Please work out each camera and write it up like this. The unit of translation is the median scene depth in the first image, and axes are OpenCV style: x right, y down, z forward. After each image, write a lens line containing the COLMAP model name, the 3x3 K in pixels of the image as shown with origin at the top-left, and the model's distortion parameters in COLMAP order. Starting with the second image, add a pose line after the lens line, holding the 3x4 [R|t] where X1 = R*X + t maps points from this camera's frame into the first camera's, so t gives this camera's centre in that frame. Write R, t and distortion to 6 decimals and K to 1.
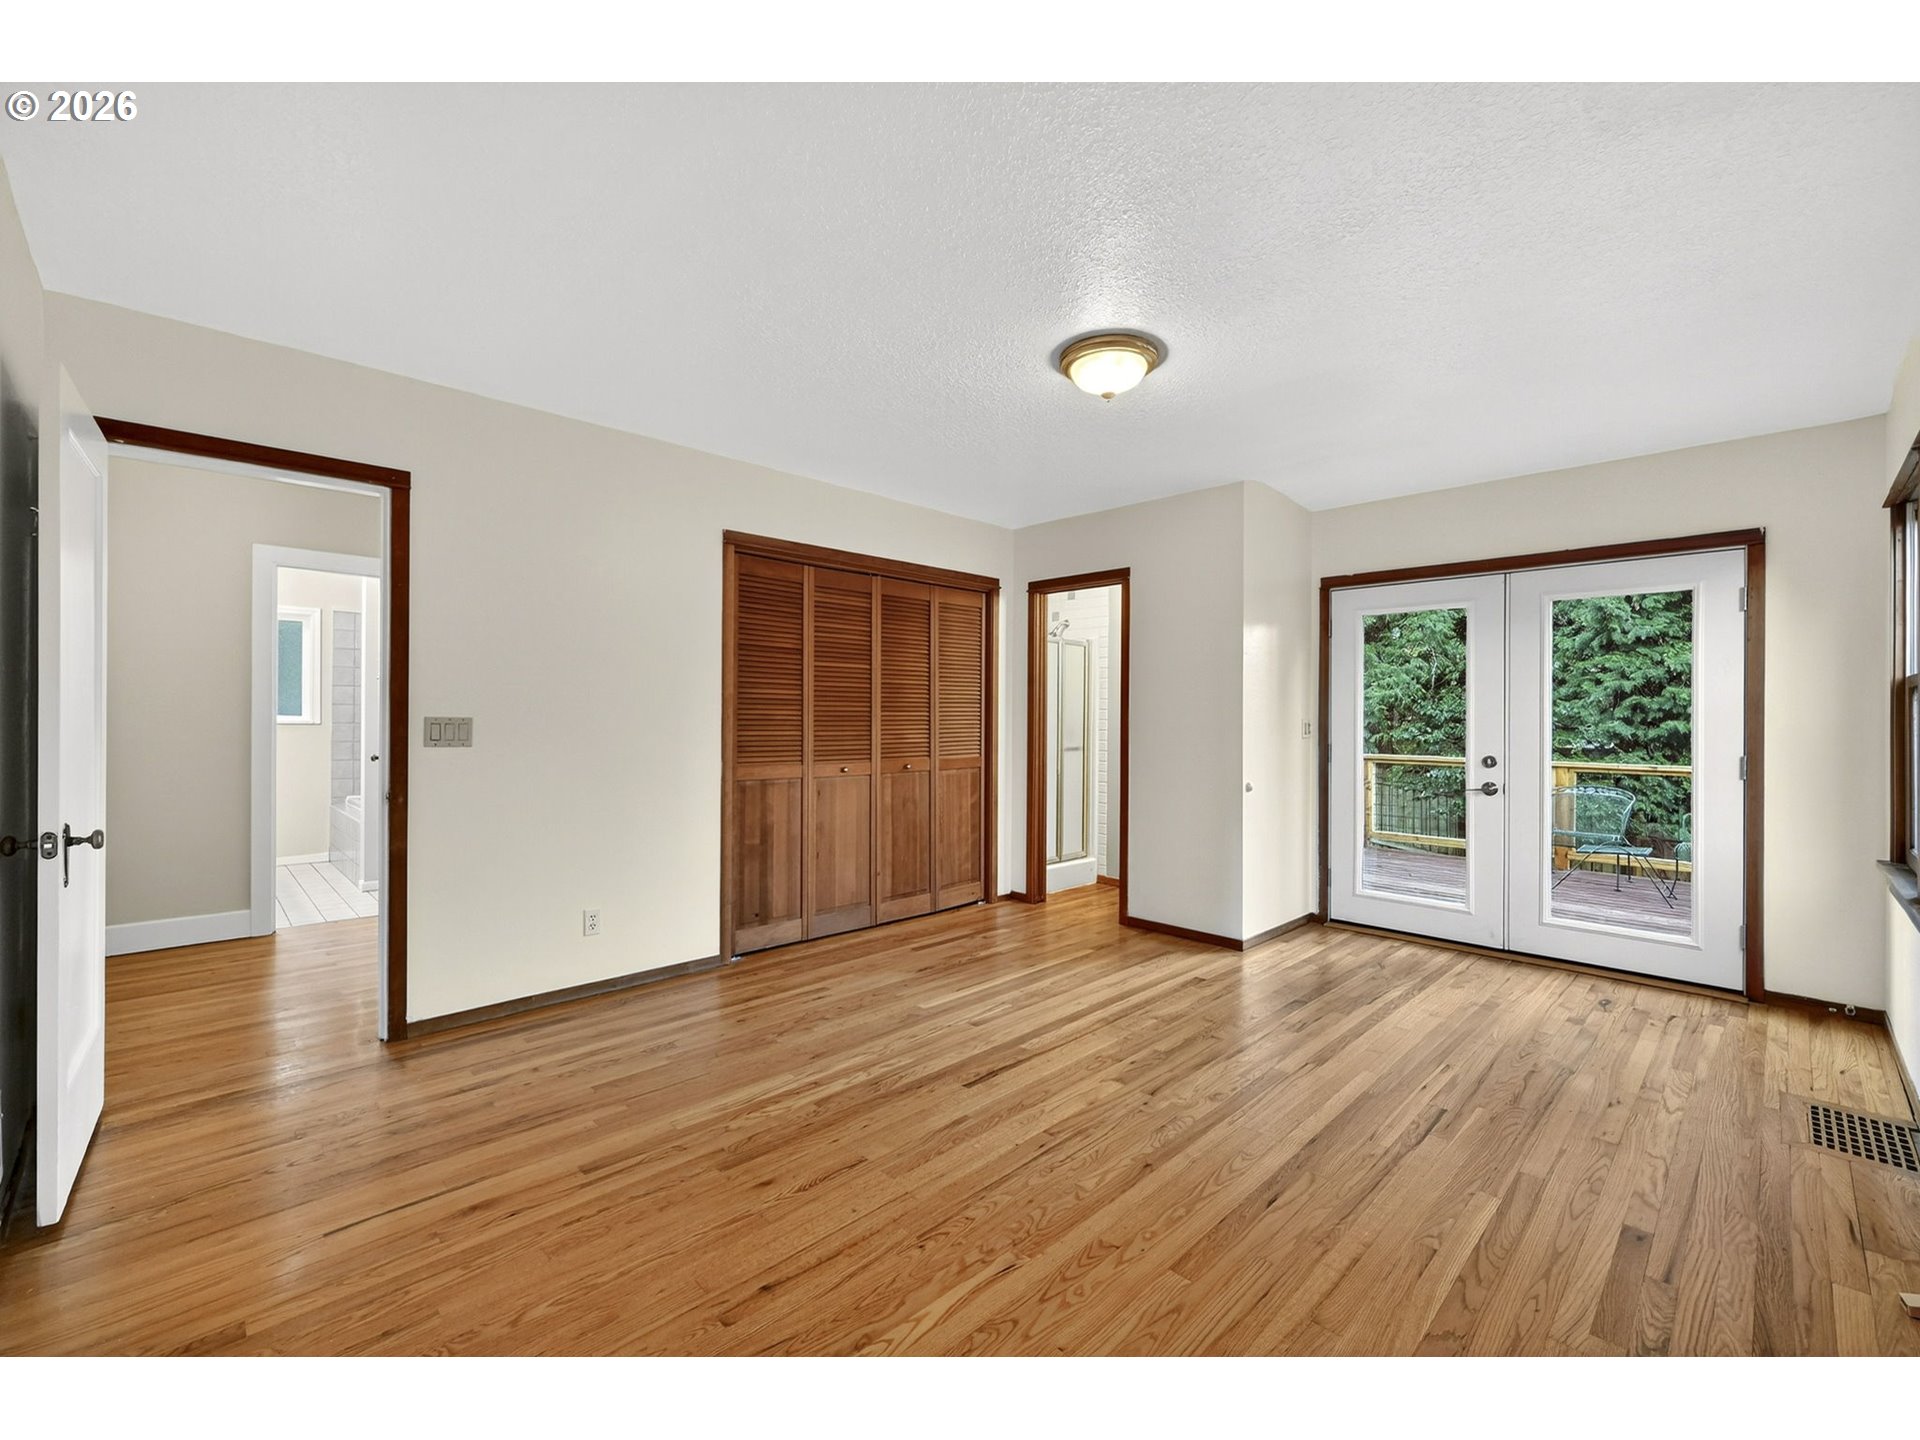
lens RADIAL K [[812.2, 0, 949.8], [0, 812.2, 721.7], [0, 0, 1]] dist [-0.000975, -0.000320]
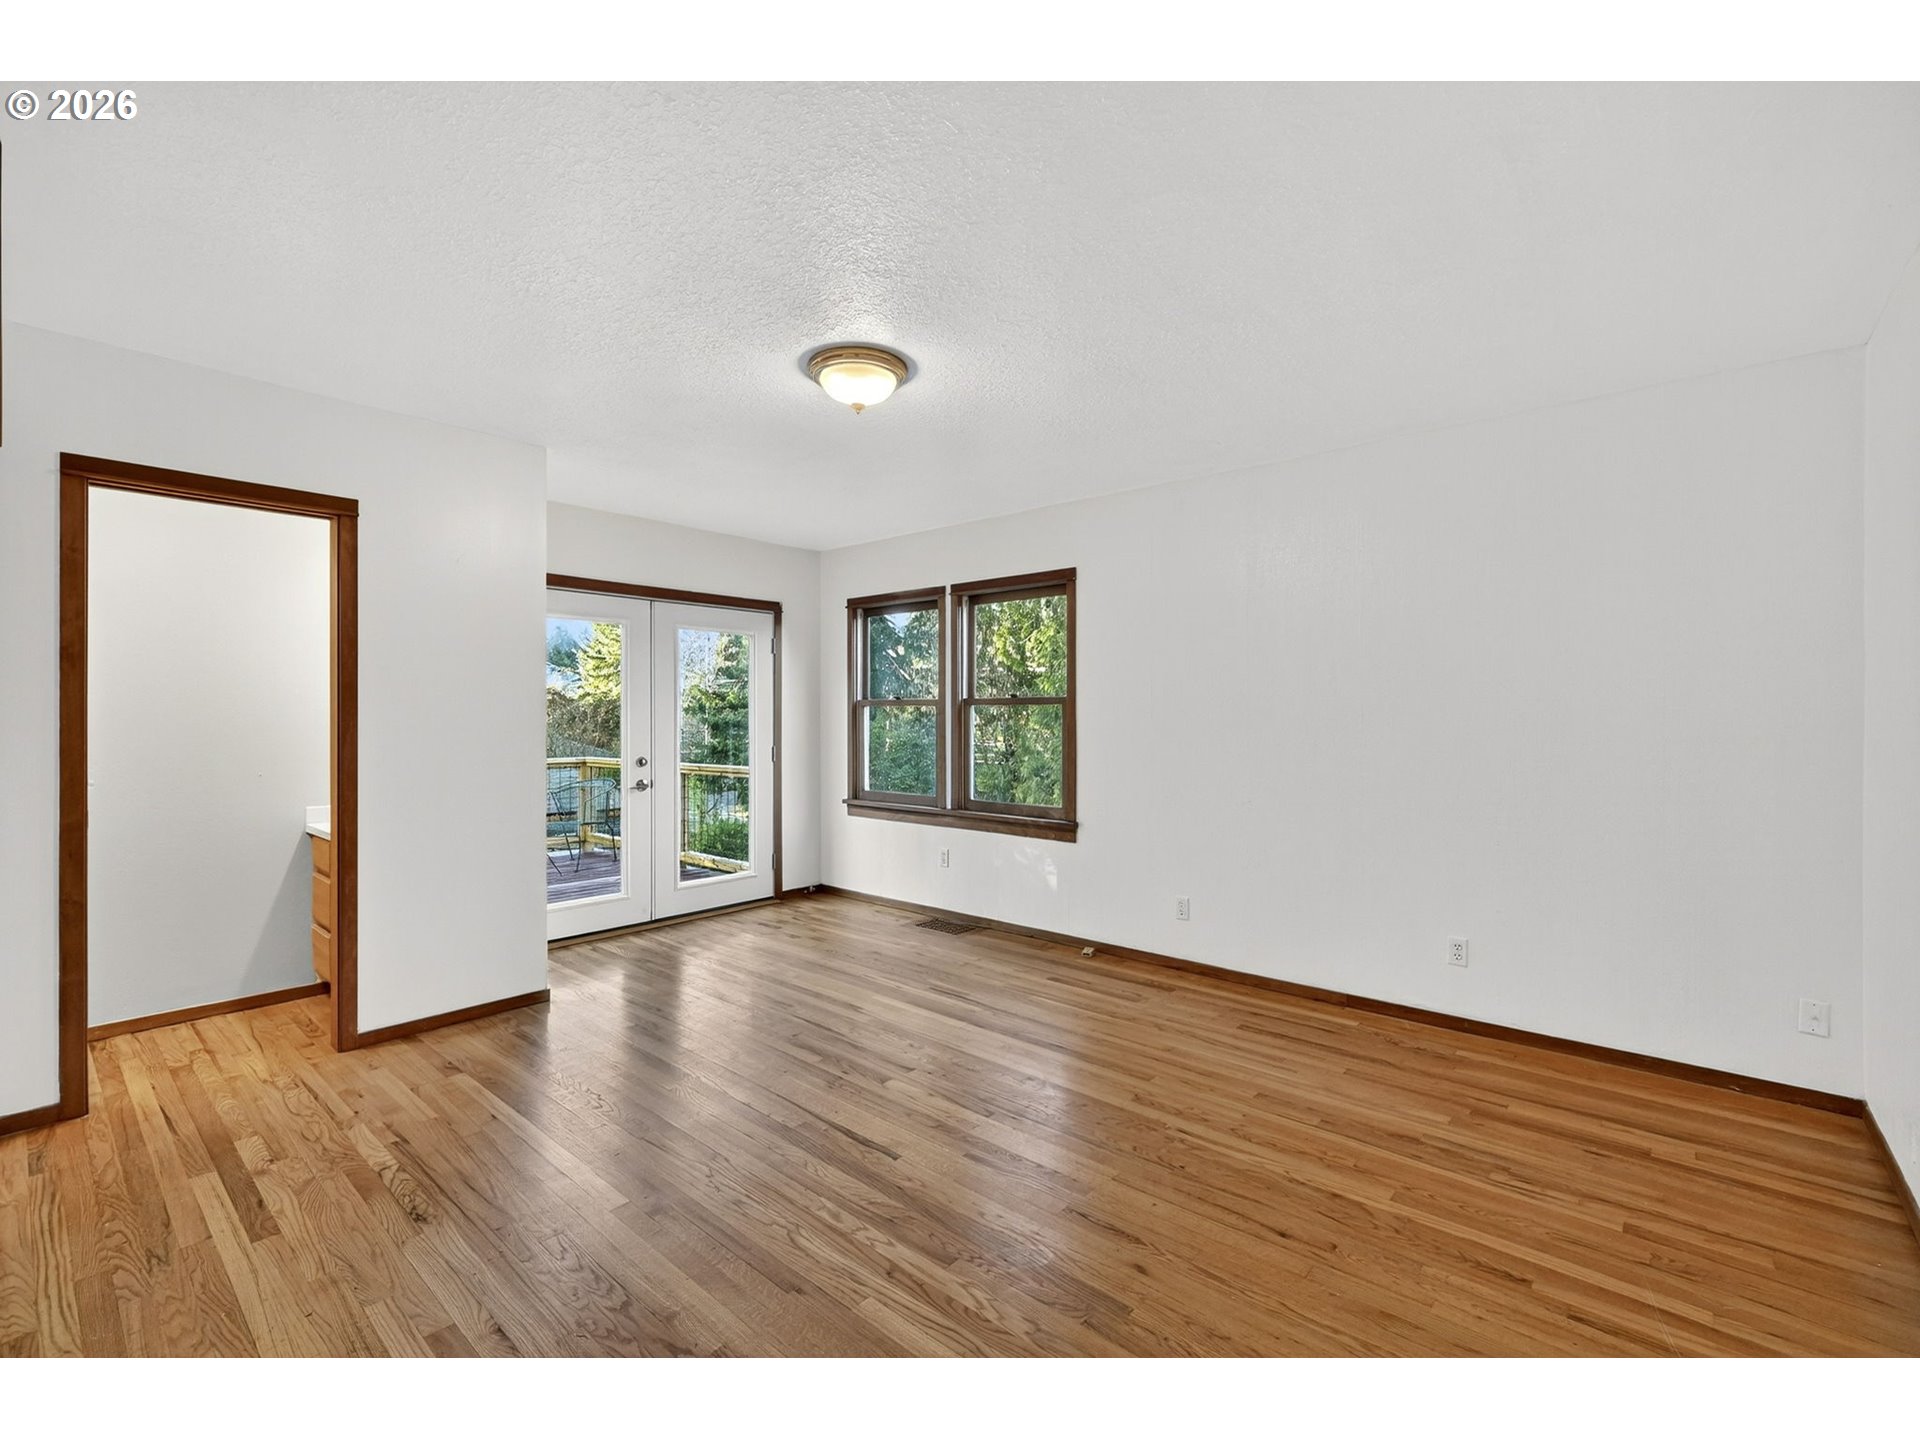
lens RADIAL K [[869.8, 0, 954.1], [0, 869.8, 711.7], [0, 0, 1]] dist [0.000048, 0.000406]
pose [[-0.100934, -0.000474, 0.994893, -0.738791], [0.004805, 0.999988, 0.000964, -0.024678], [-0.994882, 0.004878, -0.100931, 0.831999]]
